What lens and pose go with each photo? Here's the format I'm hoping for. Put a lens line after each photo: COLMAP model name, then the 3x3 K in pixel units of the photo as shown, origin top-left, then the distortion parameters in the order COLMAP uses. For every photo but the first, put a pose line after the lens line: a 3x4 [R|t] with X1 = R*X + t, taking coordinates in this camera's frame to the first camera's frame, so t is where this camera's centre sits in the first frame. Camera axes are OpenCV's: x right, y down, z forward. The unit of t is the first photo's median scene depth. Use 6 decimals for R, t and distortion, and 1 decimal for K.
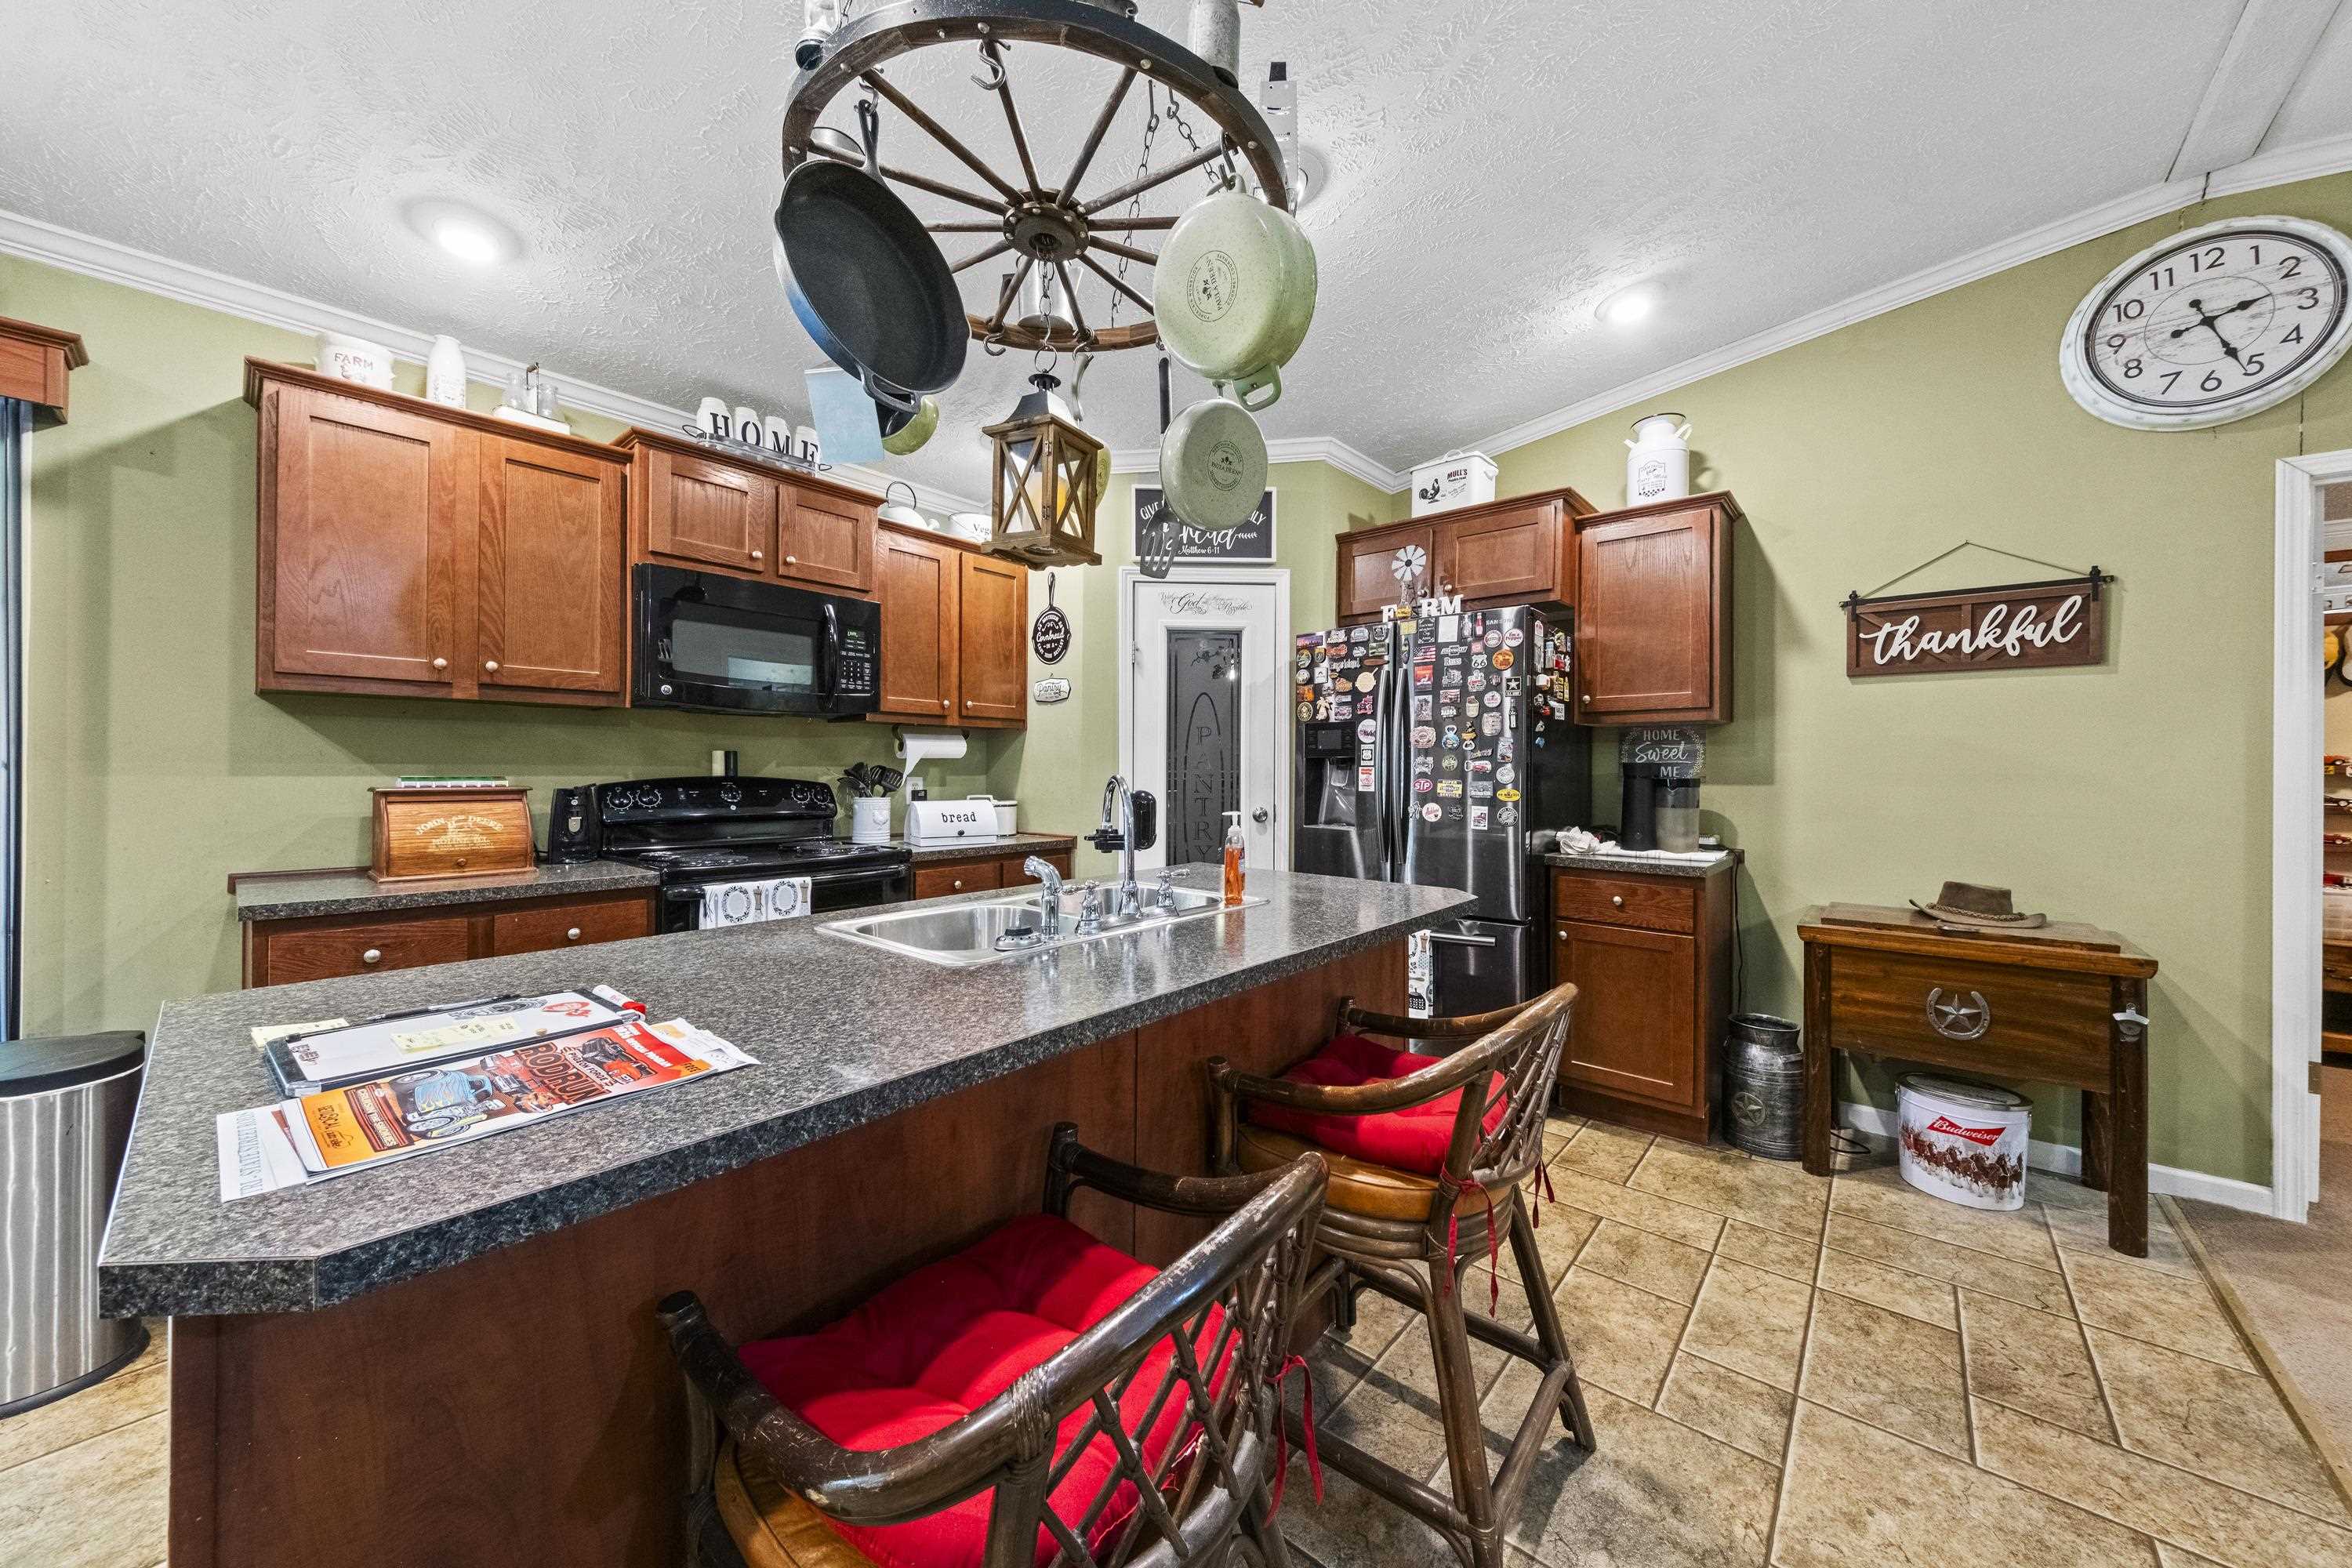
lens RADIAL K [[823.3, 0, 1186.0], [0, 823.3, 763.6], [0, 0, 1]] dist [0.011842, -0.007180]
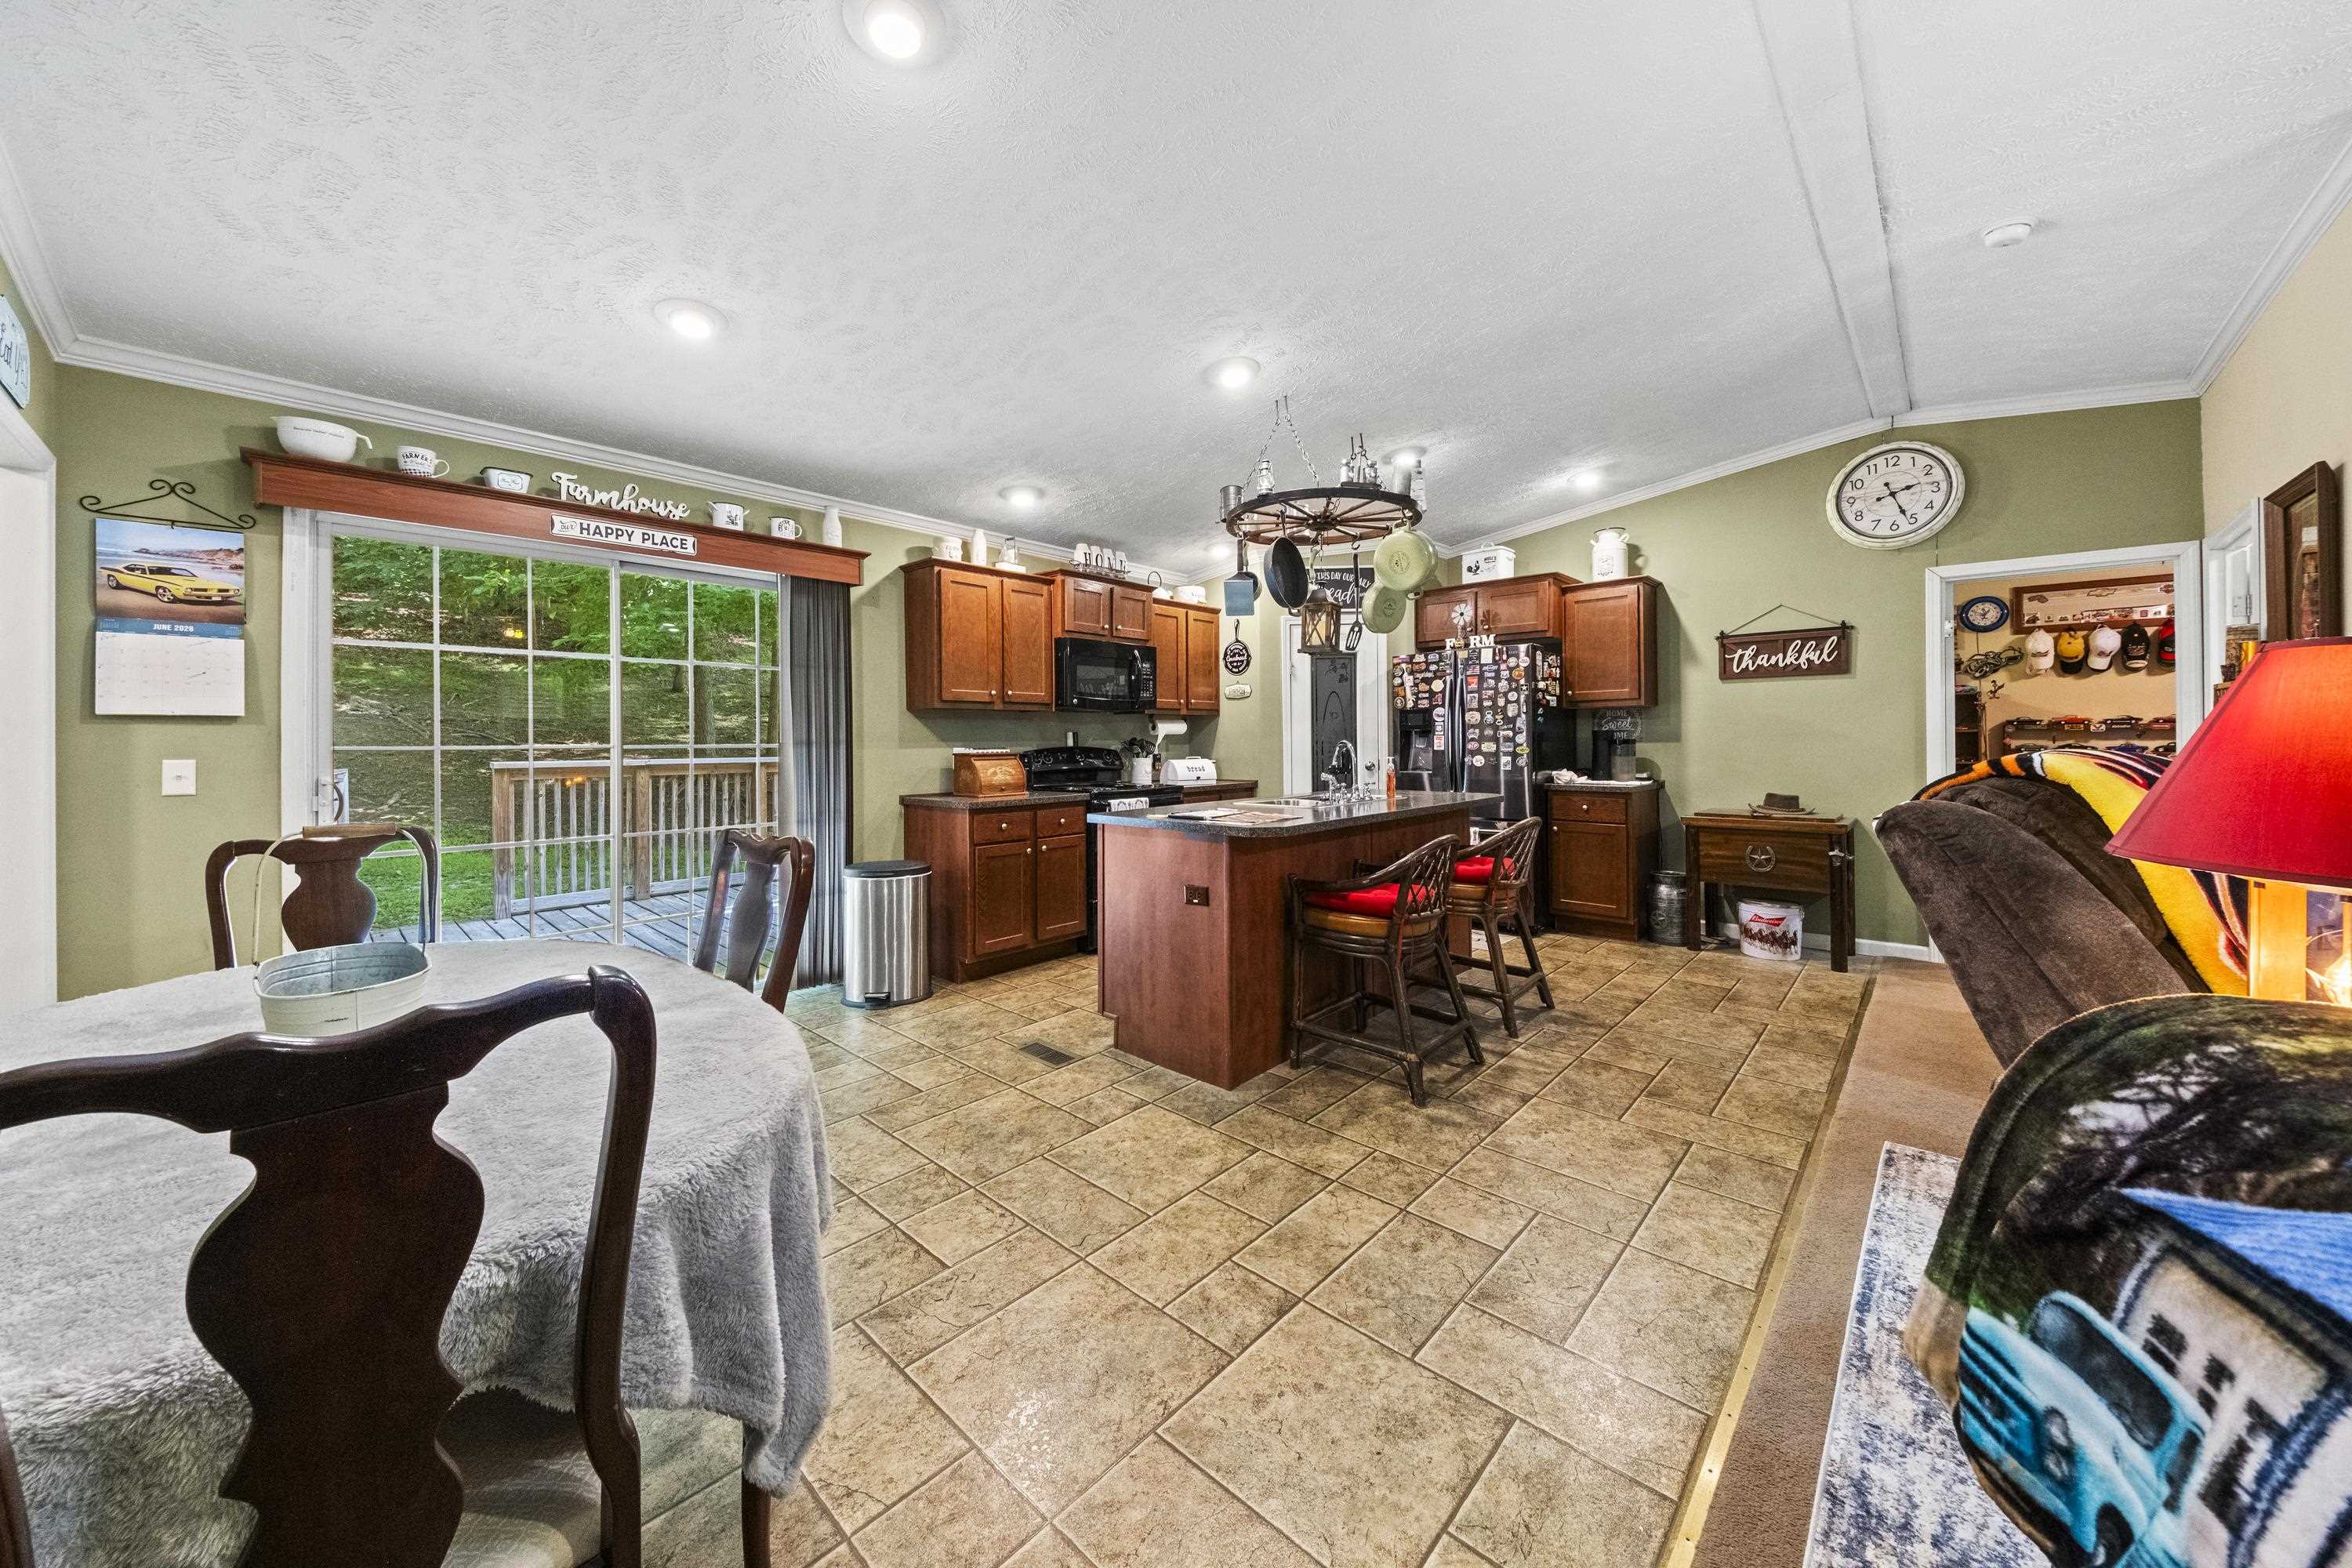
lens RADIAL K [[829.9, 0, 1159.5], [0, 829.9, 735.8], [0, 0, 1]] dist [0.001232, -0.006529]
pose [[0.997637, -0.015917, -0.066831, -0.263829], [0.015929, 0.999873, -0.000357, -0.004063], [0.066828, -0.000708, 0.997764, -0.817200]]
